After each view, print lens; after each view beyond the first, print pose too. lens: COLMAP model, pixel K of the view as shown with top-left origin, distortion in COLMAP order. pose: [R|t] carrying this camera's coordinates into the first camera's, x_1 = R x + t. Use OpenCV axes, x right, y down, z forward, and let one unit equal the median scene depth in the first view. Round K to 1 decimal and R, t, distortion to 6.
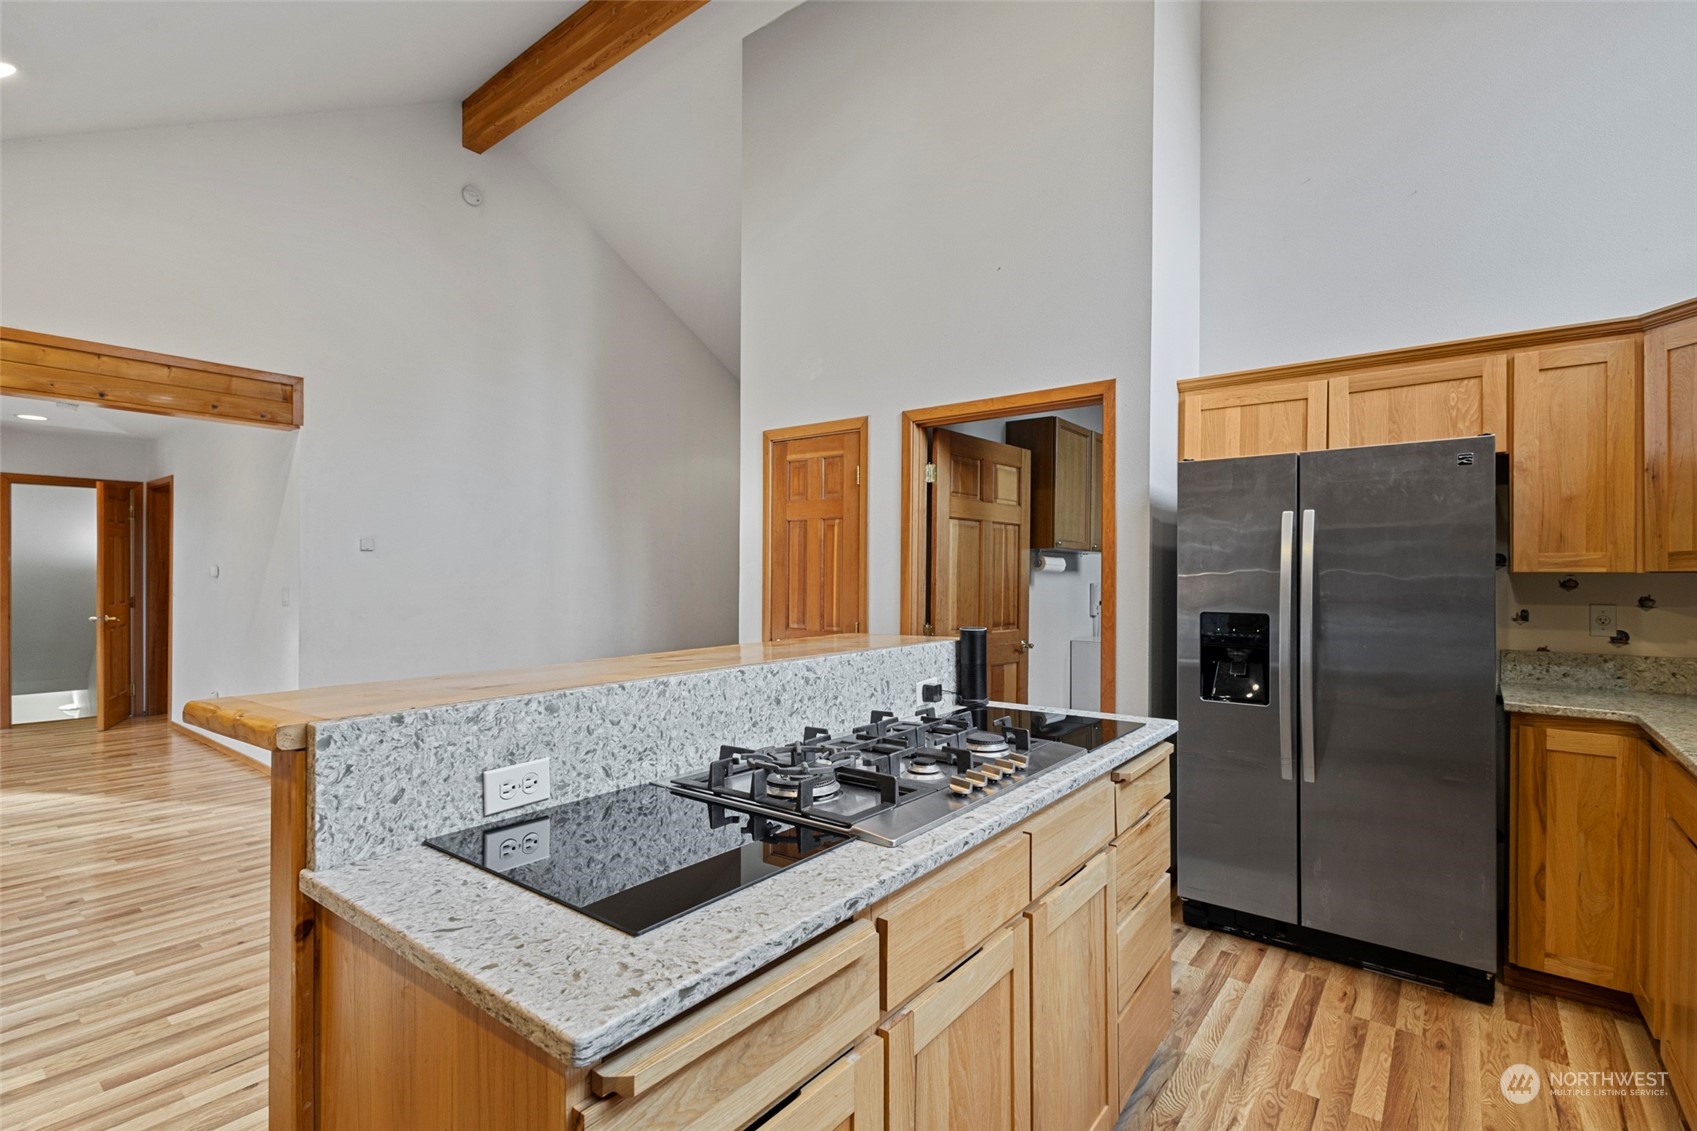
lens RADIAL K [[780.6, 0, 849.2], [0, 780.6, 561.5], [0, 0, 1]] dist [0.013301, -0.005071]
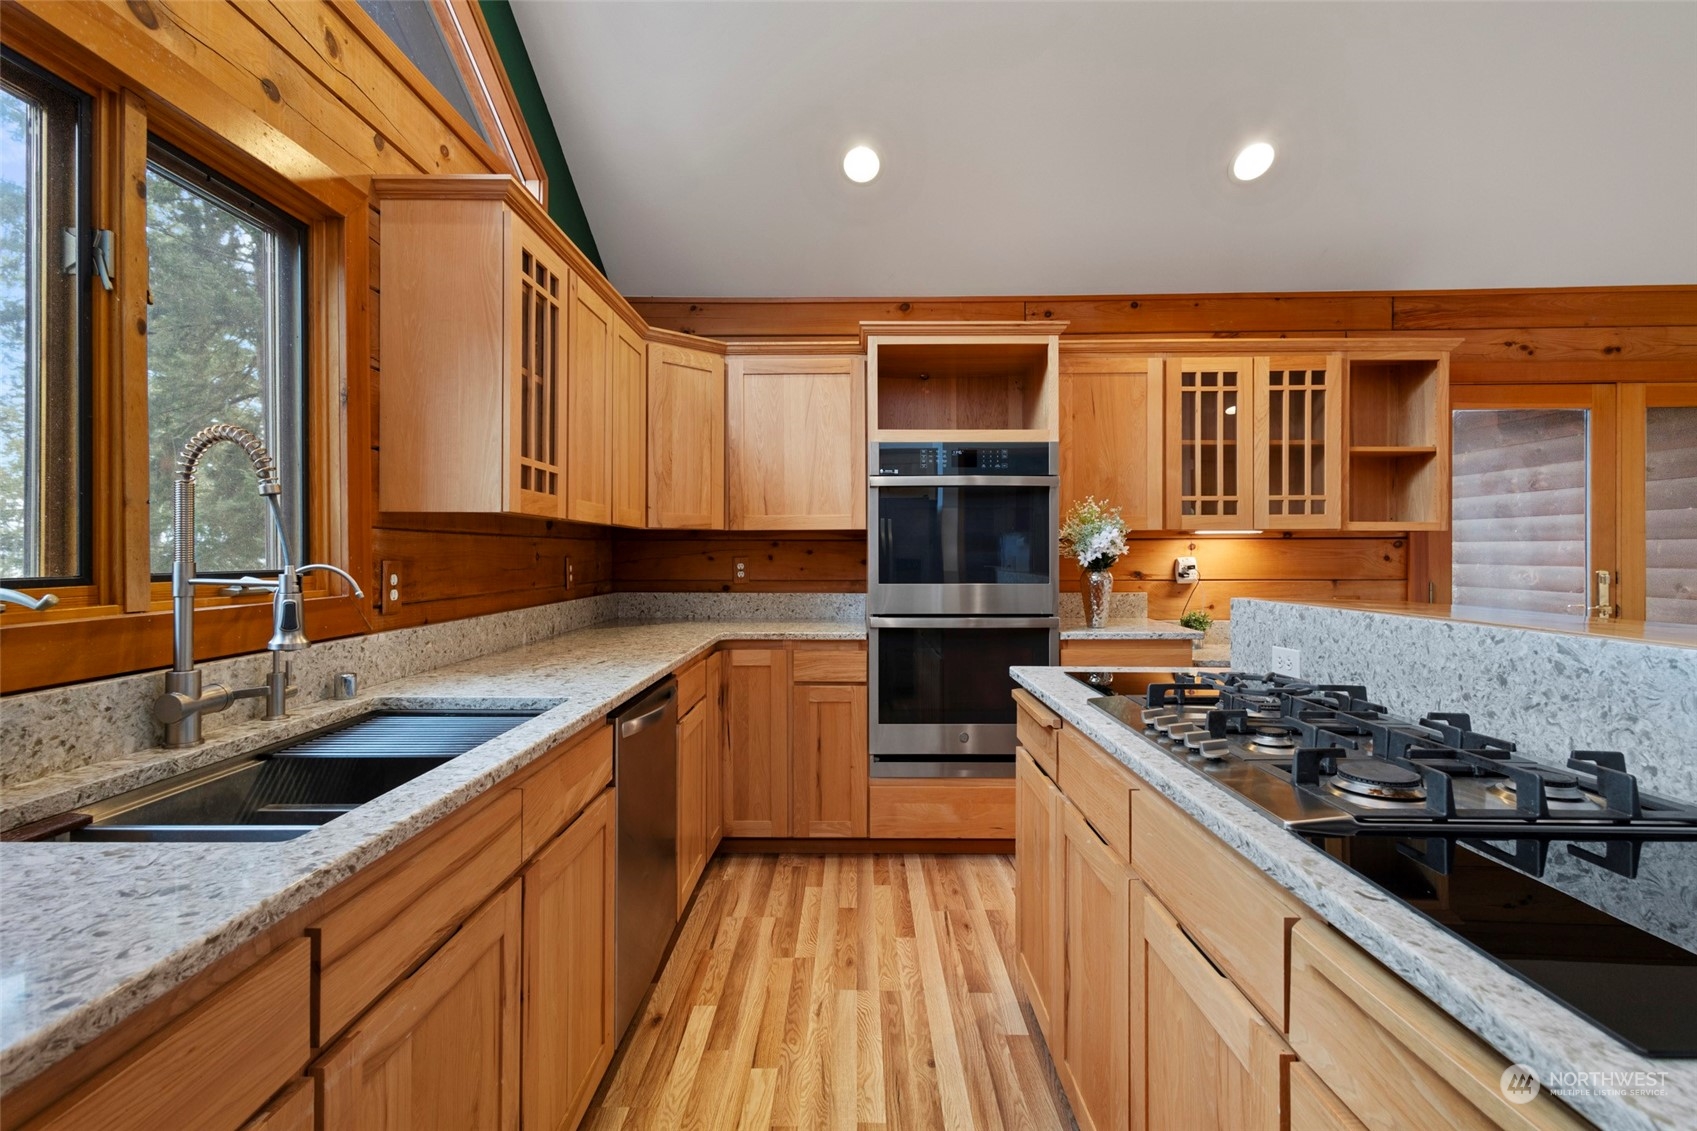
lens RADIAL K [[785.8, 0, 850.6], [0, 785.8, 552.8], [0, 0, 1]] dist [0.011255, -0.000892]
pose [[-0.791057, -0.001627, -0.611740, 0.794939], [0.009940, 0.999830, -0.015513, 0.063692], [0.611661, -0.018352, -0.790907, 1.158711]]
